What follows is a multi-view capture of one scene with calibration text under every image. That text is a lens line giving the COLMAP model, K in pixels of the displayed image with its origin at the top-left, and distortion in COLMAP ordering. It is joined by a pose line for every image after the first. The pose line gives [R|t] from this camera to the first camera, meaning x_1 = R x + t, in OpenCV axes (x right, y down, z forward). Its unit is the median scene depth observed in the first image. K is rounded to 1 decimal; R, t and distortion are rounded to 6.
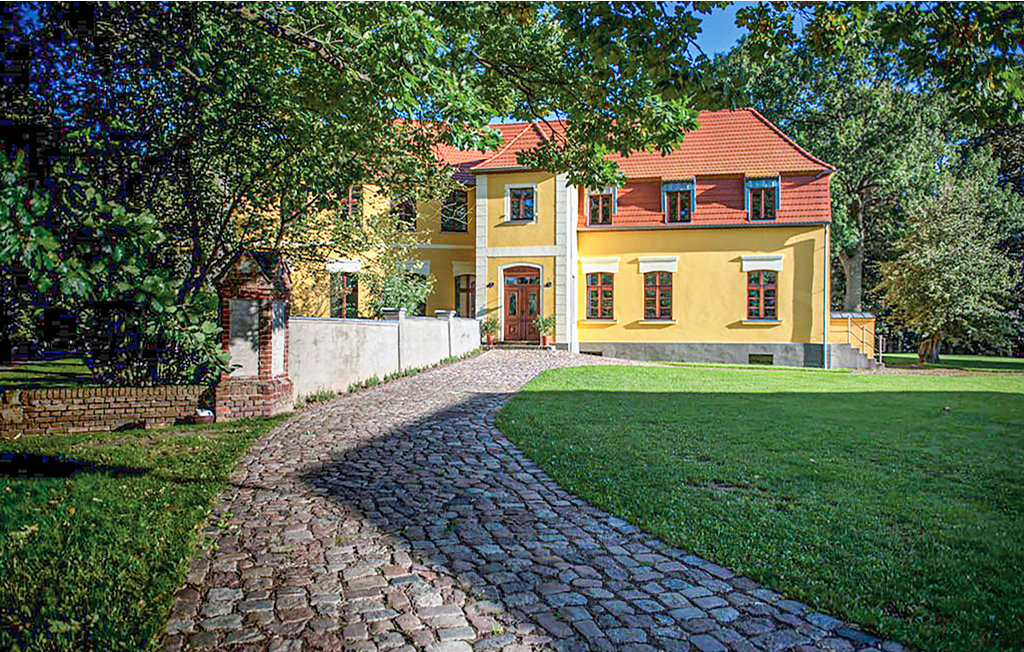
lens RADIAL K [[740.8, 0, 504.8], [0, 740.8, 328.3], [0, 0, 1]] dist [-0.037254, -0.005705]
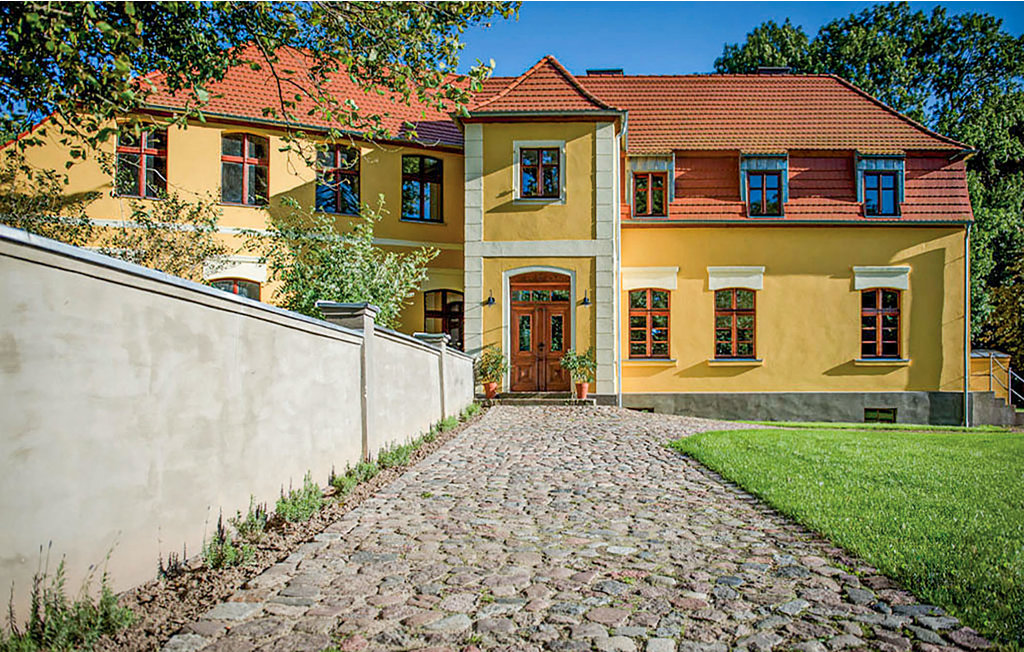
lens RADIAL K [[740.8, 0, 595.9], [0, 740.8, 387.0], [0, 0, 1]] dist [-0.037254, -0.005705]
pose [[0.974427, -0.006186, 0.224618, -0.072167], [0.006435, 0.999979, -0.000377, 0.013385], [-0.224611, 0.001813, 0.974447, 0.379936]]
